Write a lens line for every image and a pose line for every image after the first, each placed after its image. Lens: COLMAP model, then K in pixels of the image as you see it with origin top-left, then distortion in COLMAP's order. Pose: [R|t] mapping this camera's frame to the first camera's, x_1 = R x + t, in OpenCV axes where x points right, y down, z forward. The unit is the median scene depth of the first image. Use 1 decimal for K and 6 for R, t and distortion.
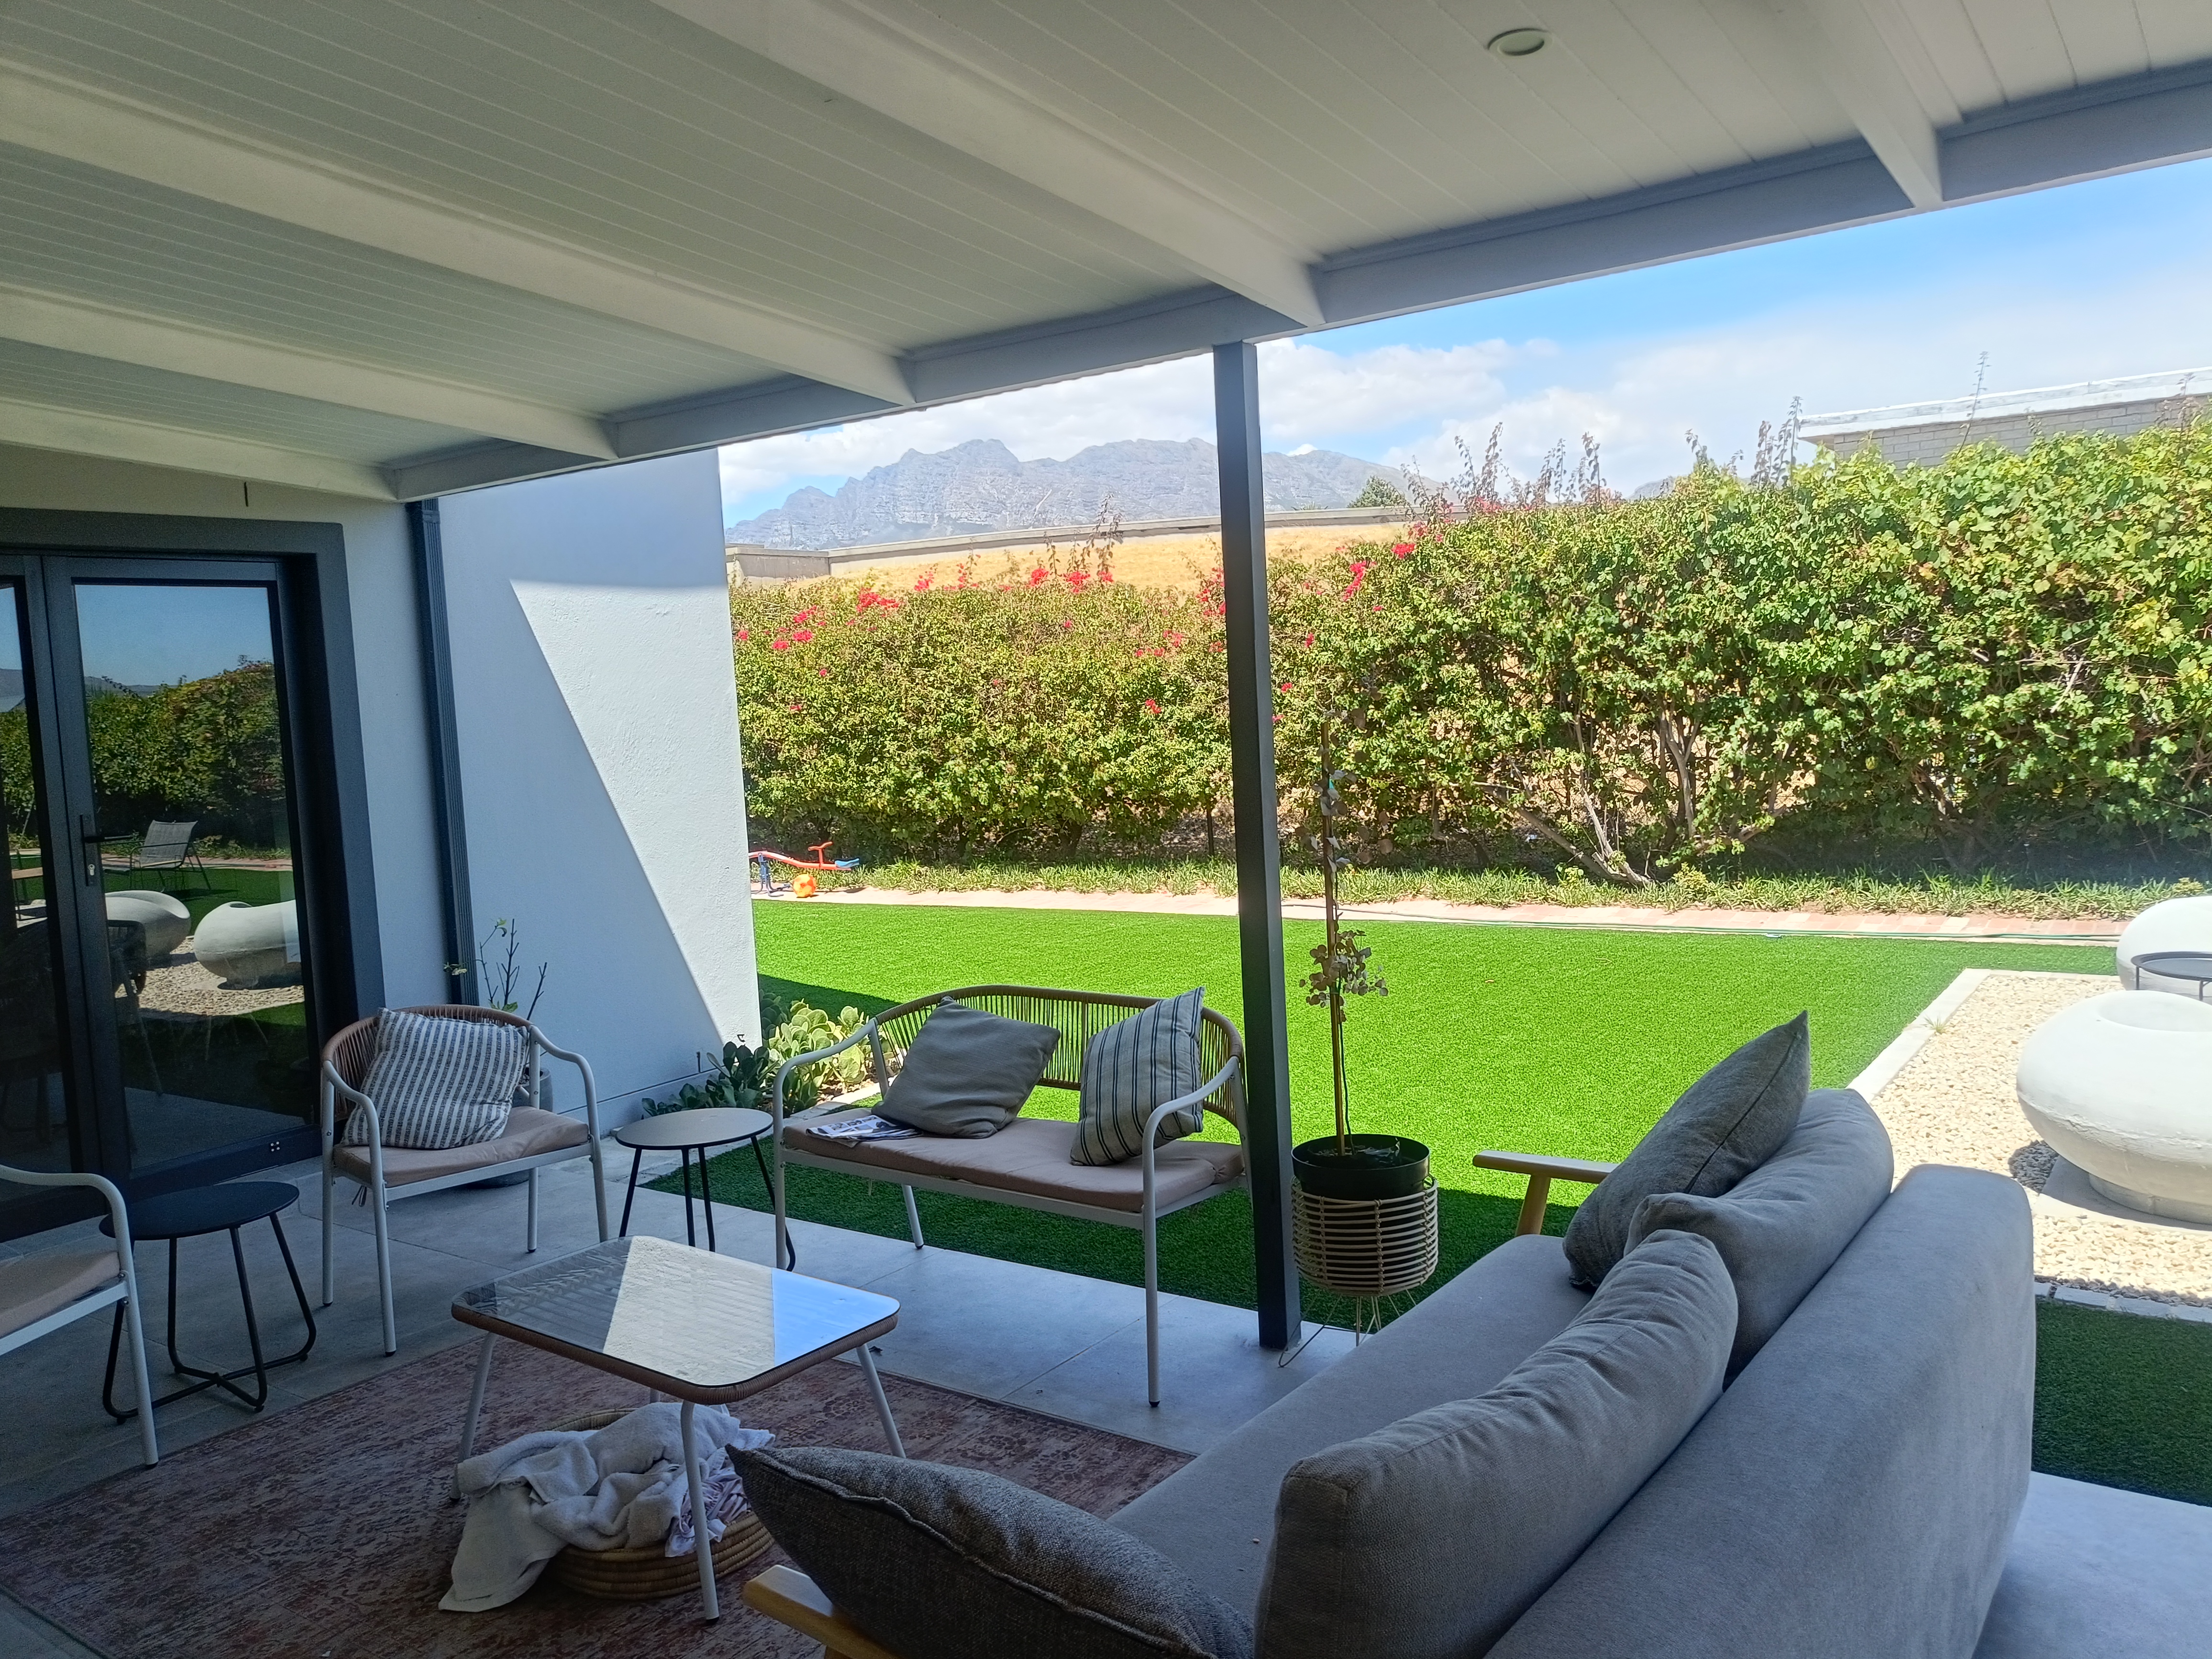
lens RADIAL K [[1628.7, 0, 1057.6], [0, 1628.7, 880.5], [0, 0, 1]] dist [0.060857, -0.049304]
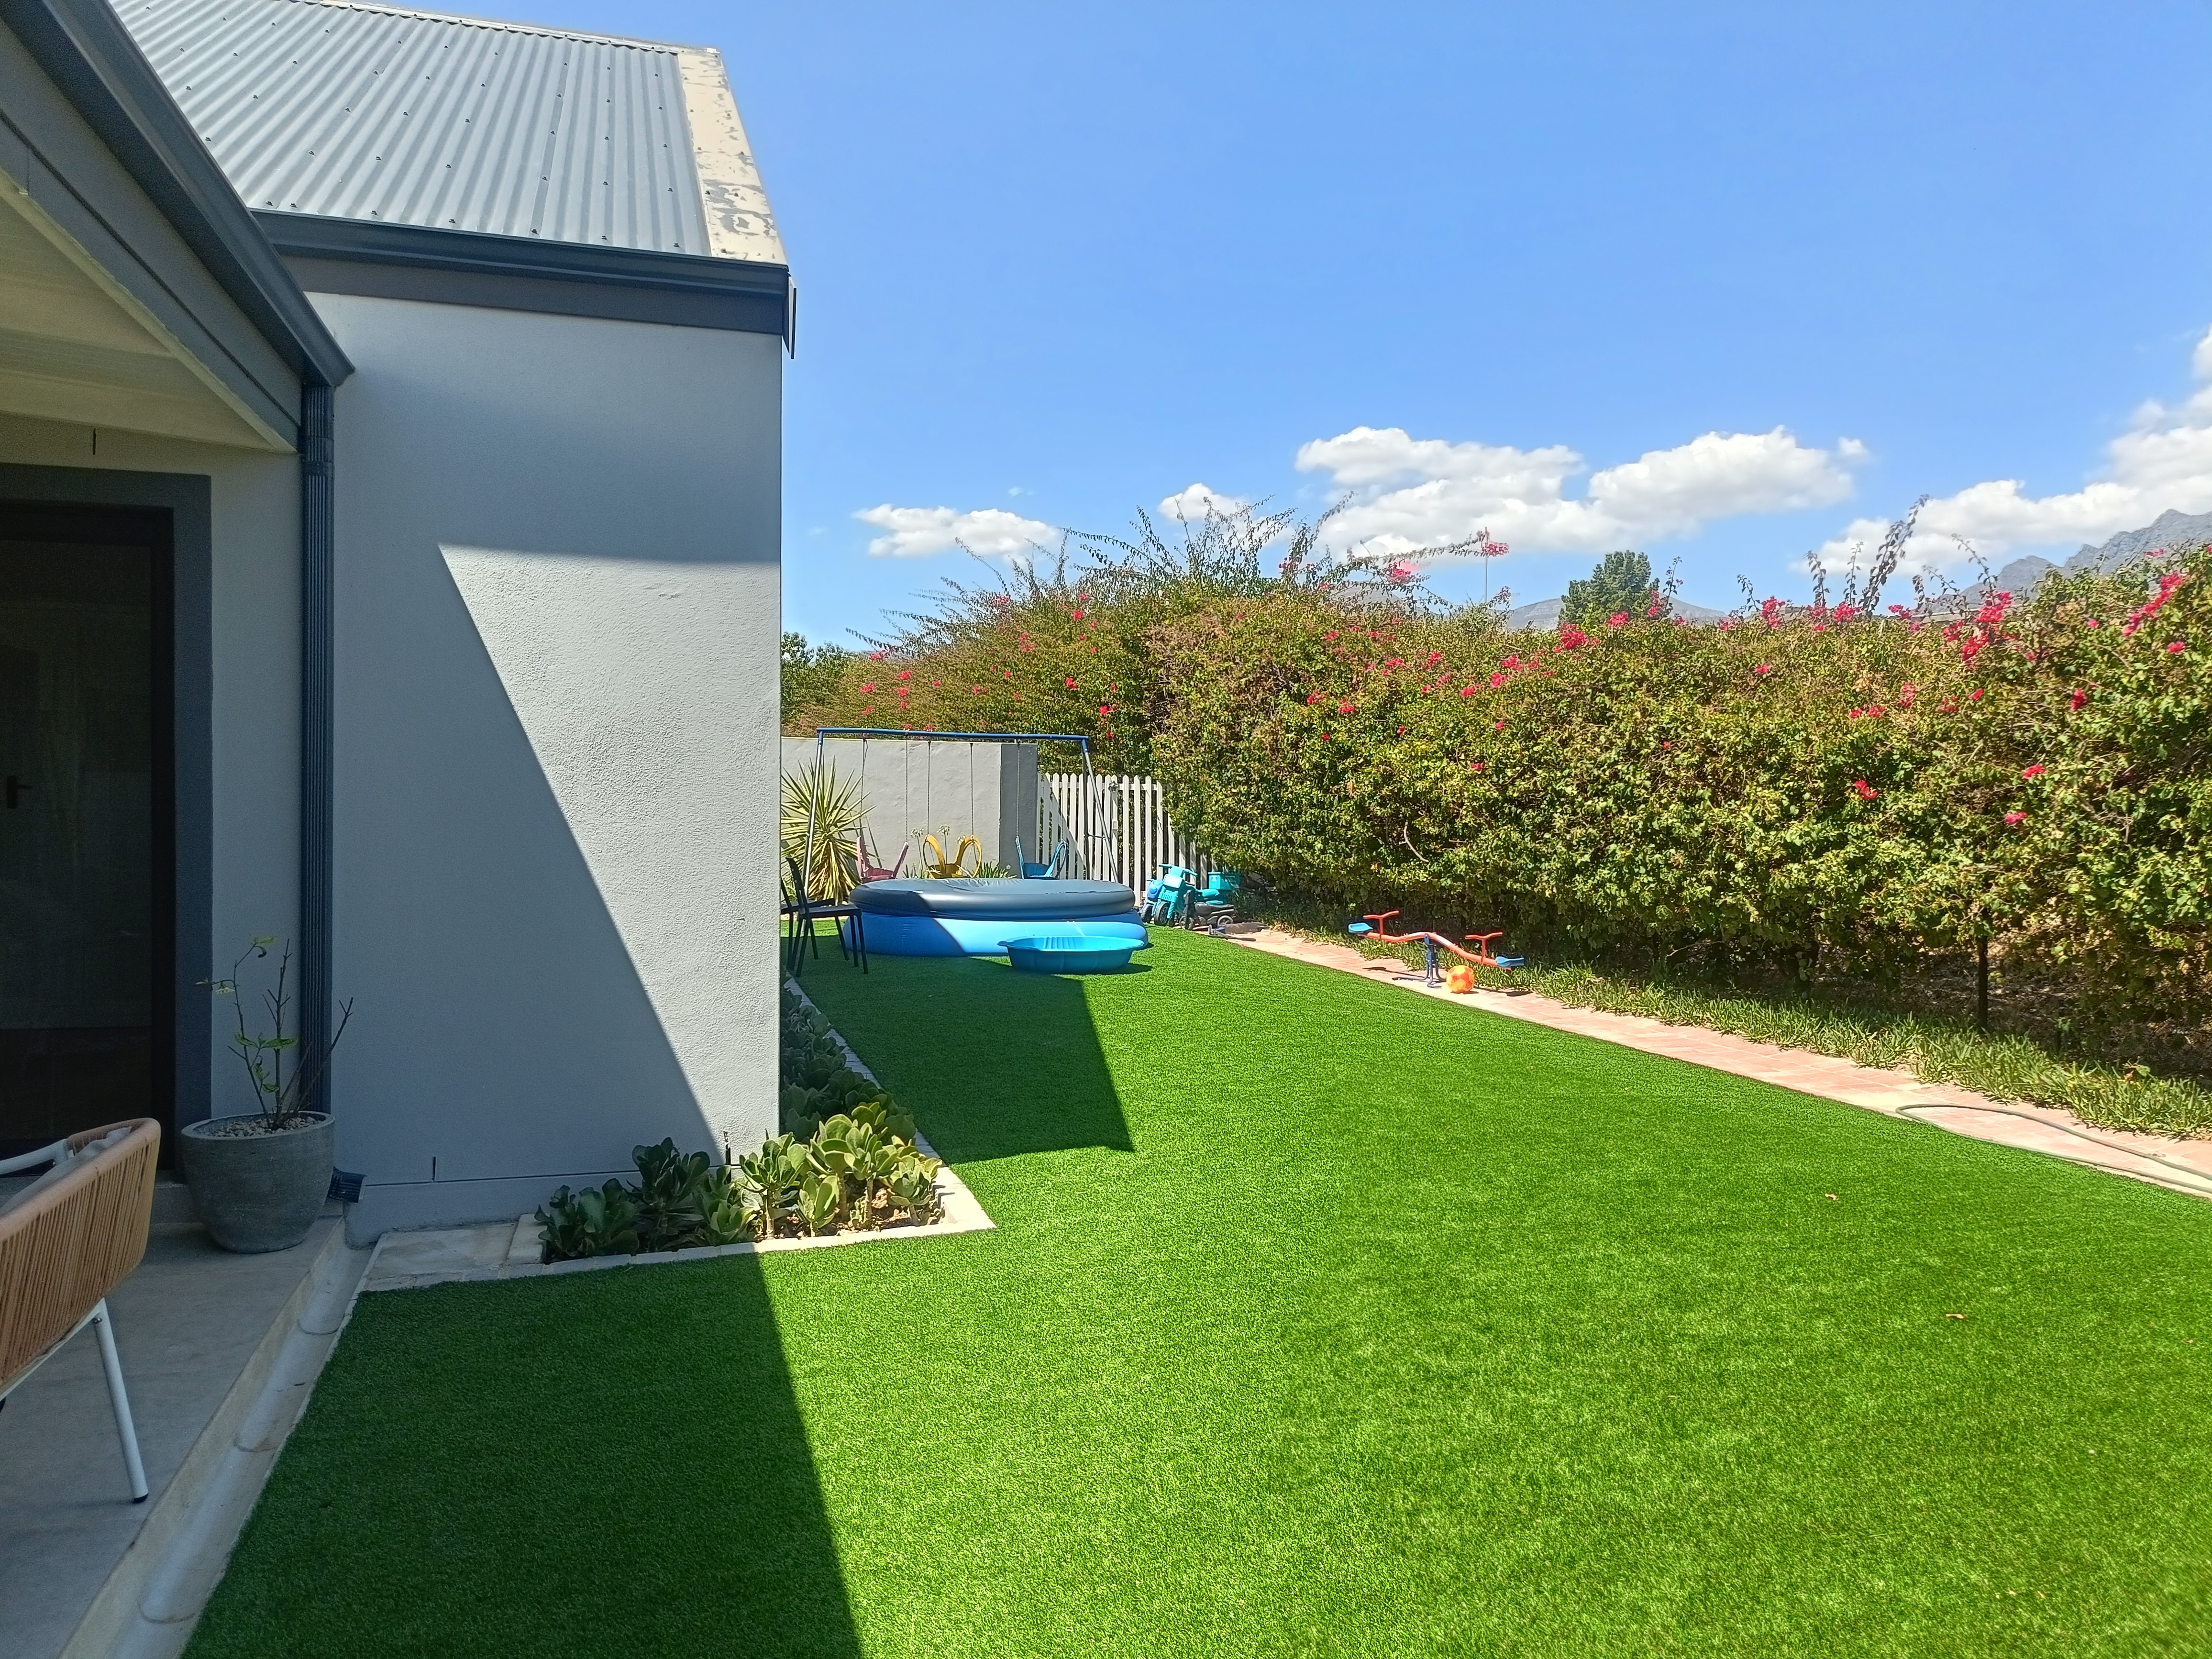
lens RADIAL K [[1628.7, 0, 1057.6], [0, 1628.7, 880.5], [0, 0, 1]] dist [0.060857, -0.049304]
pose [[0.792987, 0.106012, -0.599944, 0.198765], [-0.130826, 0.991403, 0.002262, -0.024294], [0.595026, 0.076694, 0.800038, 0.229919]]
